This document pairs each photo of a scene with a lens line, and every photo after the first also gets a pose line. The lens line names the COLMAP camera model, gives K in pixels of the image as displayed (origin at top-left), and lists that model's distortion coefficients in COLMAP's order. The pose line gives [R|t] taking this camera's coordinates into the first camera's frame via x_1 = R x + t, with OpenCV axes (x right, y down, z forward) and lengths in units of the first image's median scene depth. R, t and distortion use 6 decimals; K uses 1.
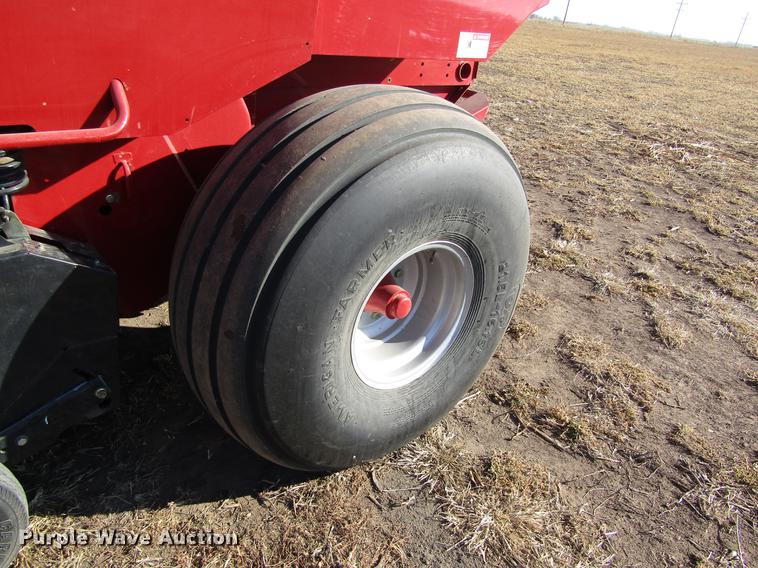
lens RADIAL K [[537.8, 0, 381.1], [0, 537.8, 286.2], [0, 0, 1]] dist [-0.015888, 0.009797]
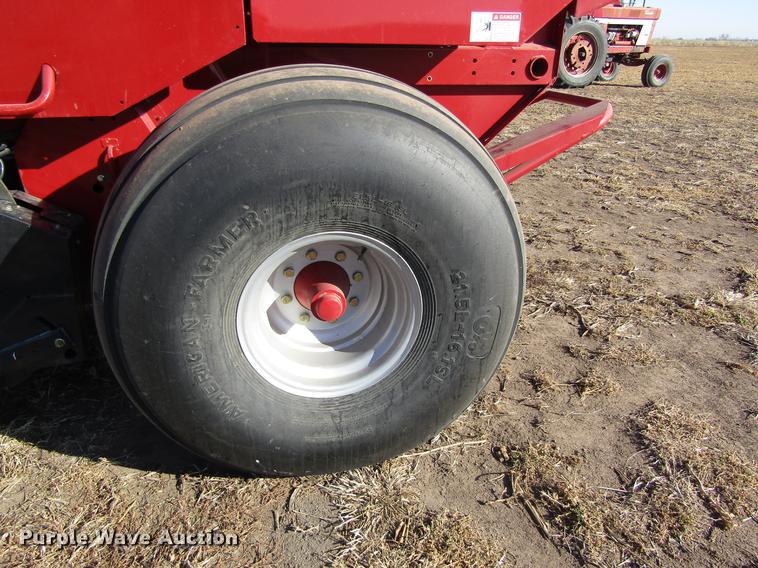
lens RADIAL K [[537.8, 0, 376.6], [0, 537.8, 289.1], [0, 0, 1]] dist [-0.015888, 0.009797]
pose [[0.887538, 0.105243, -0.448553, 0.496838], [-0.140602, 0.988989, -0.046161, 0.036385], [0.438756, 0.104038, 0.892563, 0.224323]]
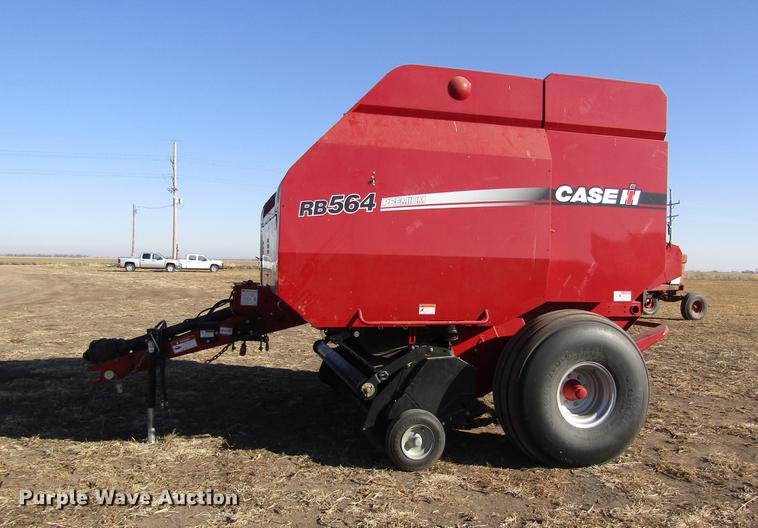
lens RADIAL K [[658.5, 0, 414.8], [0, 658.5, 264.2], [0, 0, 1]] dist [-0.022462, -0.005779]
pose [[0.907811, -0.089870, -0.409637, 0.611129], [-0.127301, 0.871632, -0.473342, 1.017557], [0.399592, 0.481852, 0.779836, -1.877265]]
